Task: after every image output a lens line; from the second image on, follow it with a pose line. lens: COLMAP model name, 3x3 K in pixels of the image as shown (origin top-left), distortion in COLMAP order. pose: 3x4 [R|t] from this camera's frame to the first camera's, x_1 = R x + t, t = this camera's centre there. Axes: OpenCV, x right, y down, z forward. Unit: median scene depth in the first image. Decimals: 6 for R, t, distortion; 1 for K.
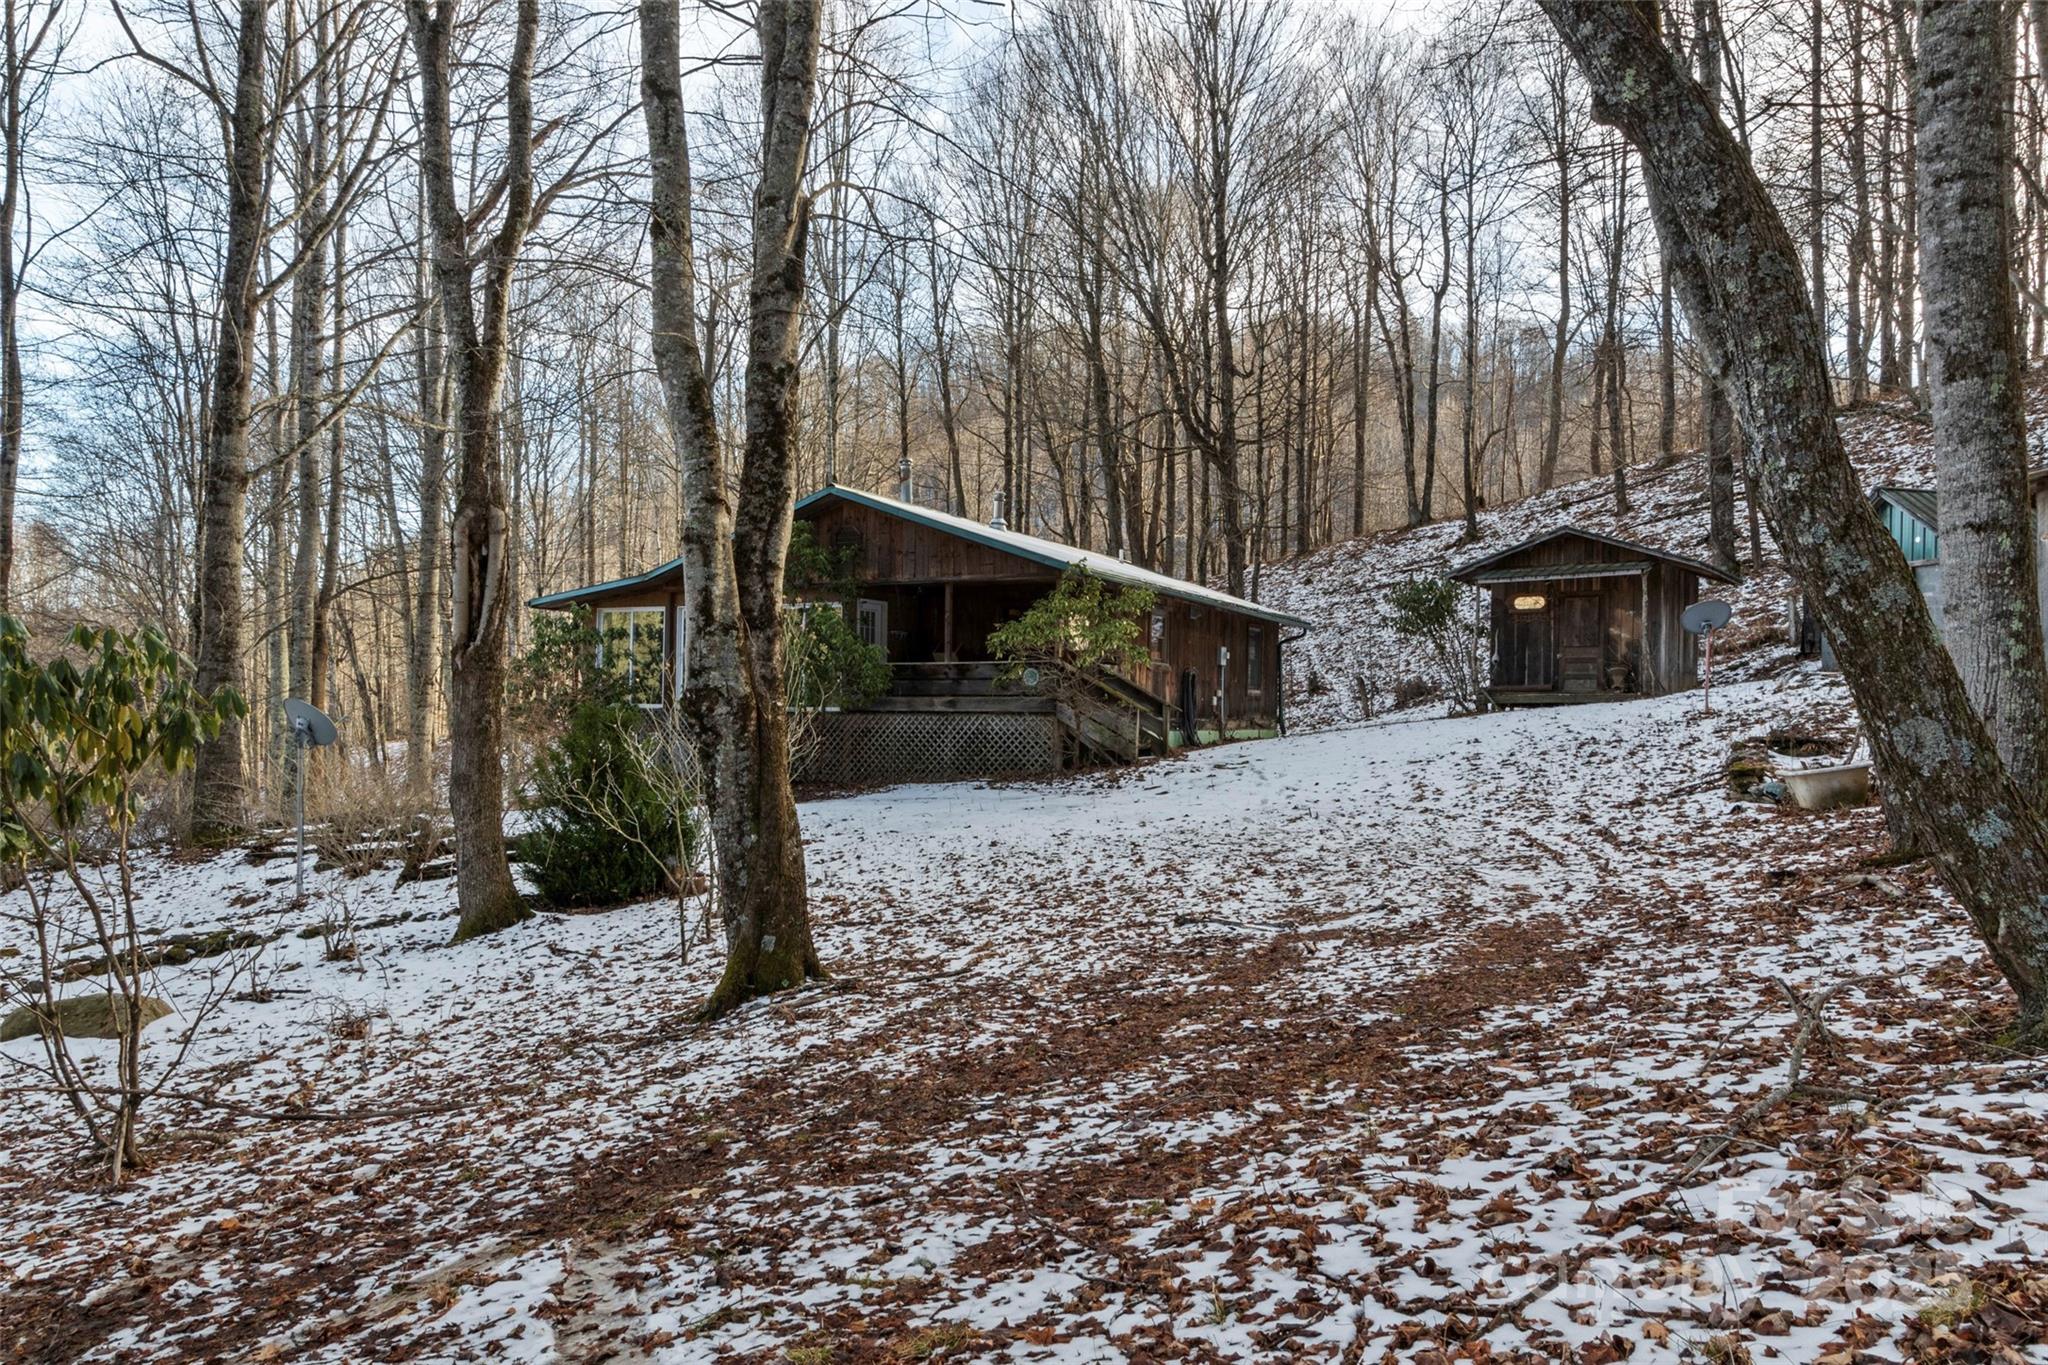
lens RADIAL K [[1428.1, 0, 1024.0], [0, 1428.1, 682.5], [0, 0, 1]] dist [-0.000009, -0.000075]
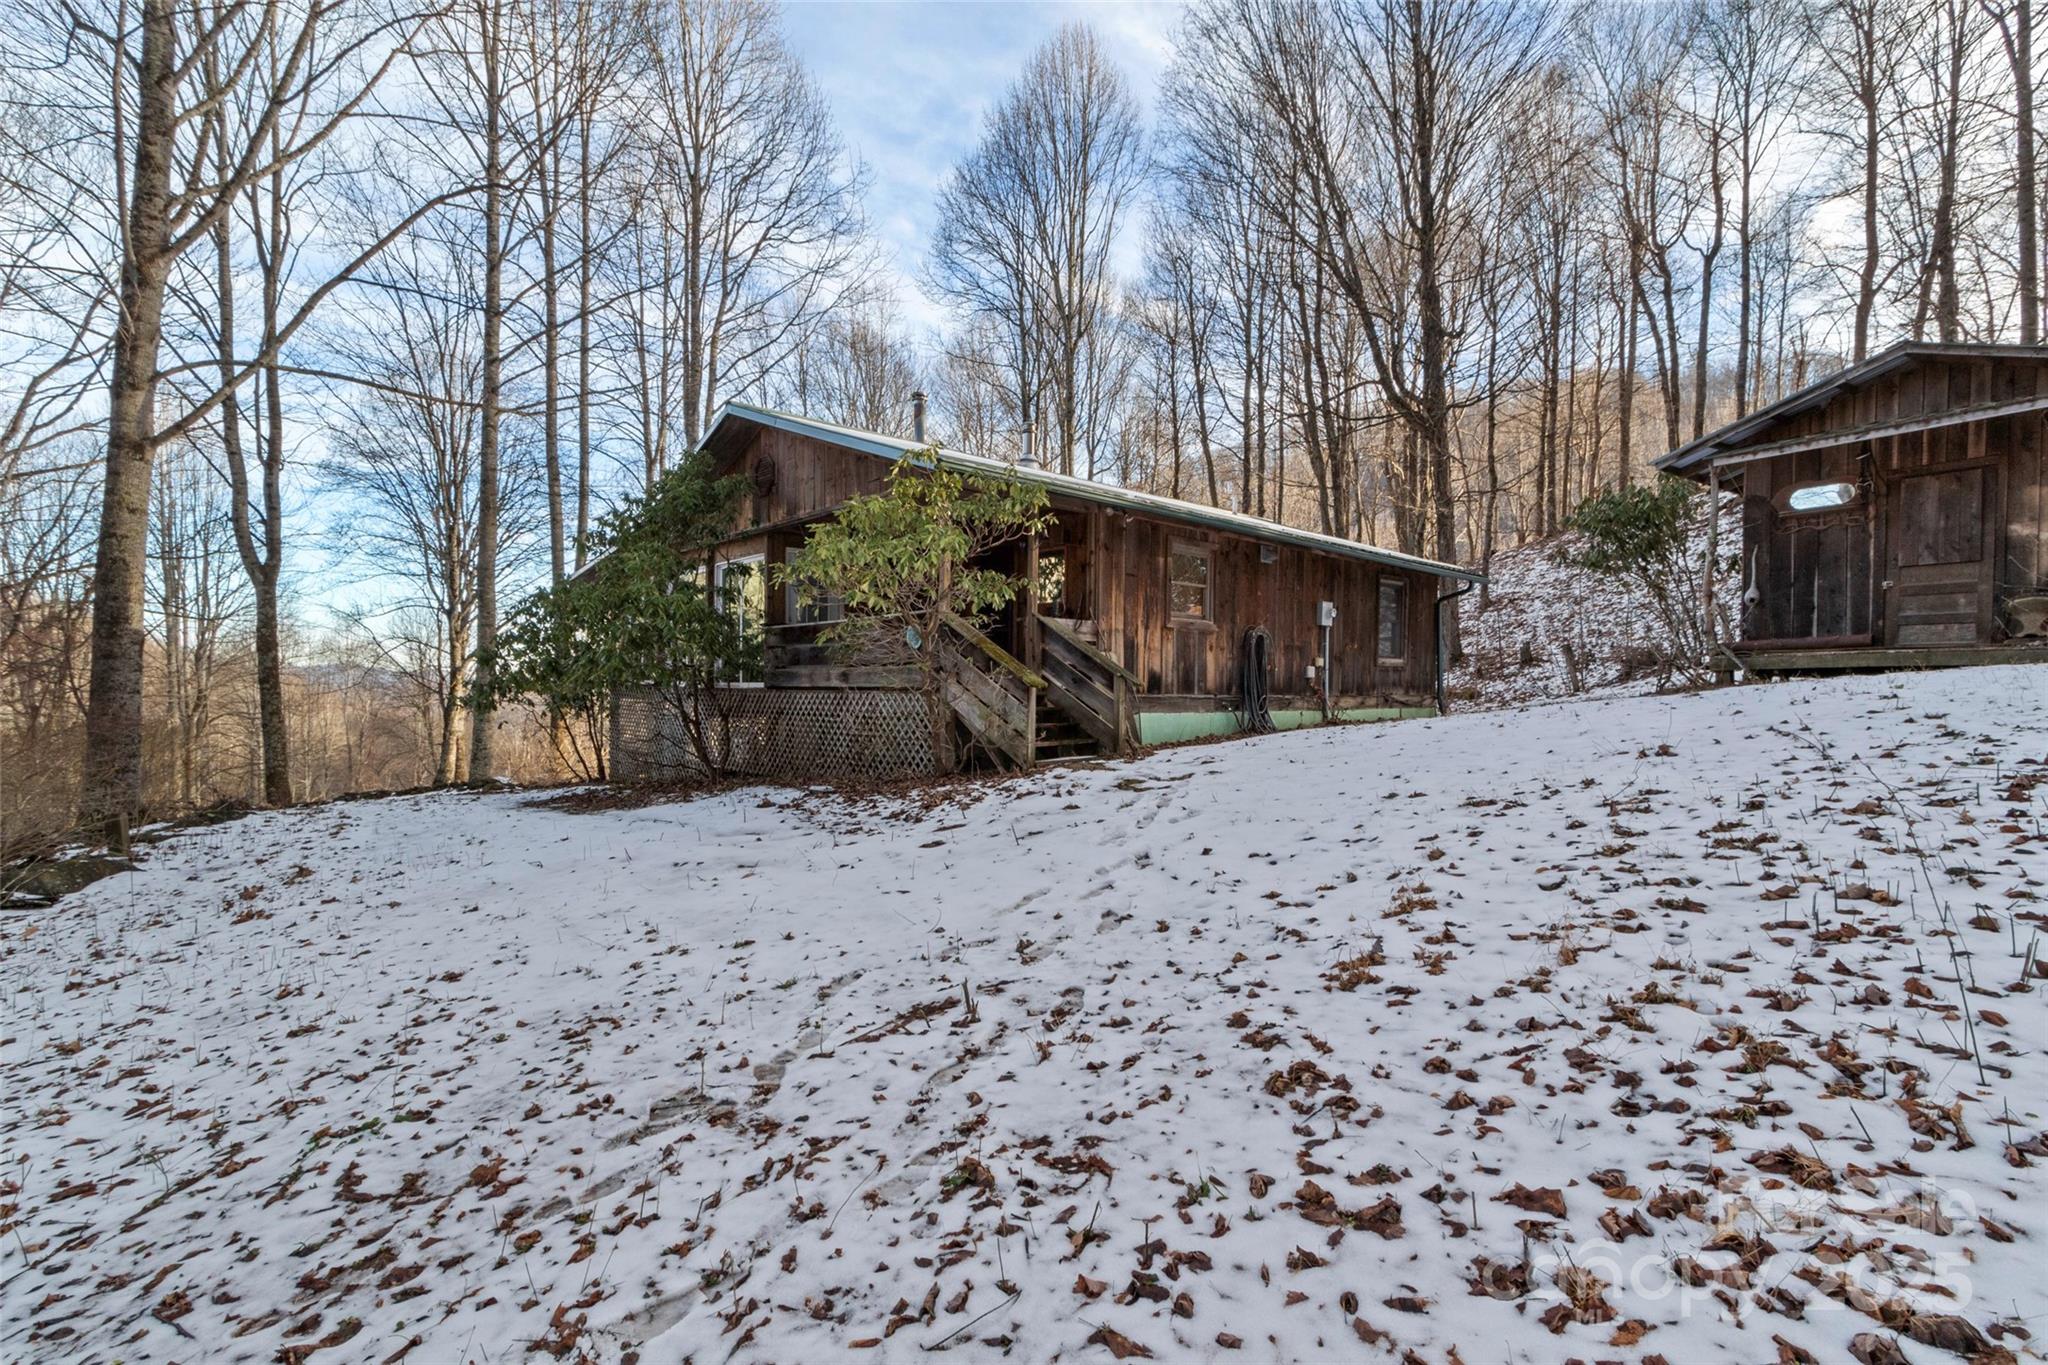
lens RADIAL K [[947.2, 0, 1024.0], [0, 947.2, 682.5], [0, 0, 1]] dist [0.017662, 0.000049]
pose [[0.937650, -0.005471, -0.347539, 0.163688], [0.010811, 0.999851, 0.013426, 0.009955], [0.347414, -0.016346, 0.937569, 0.460296]]
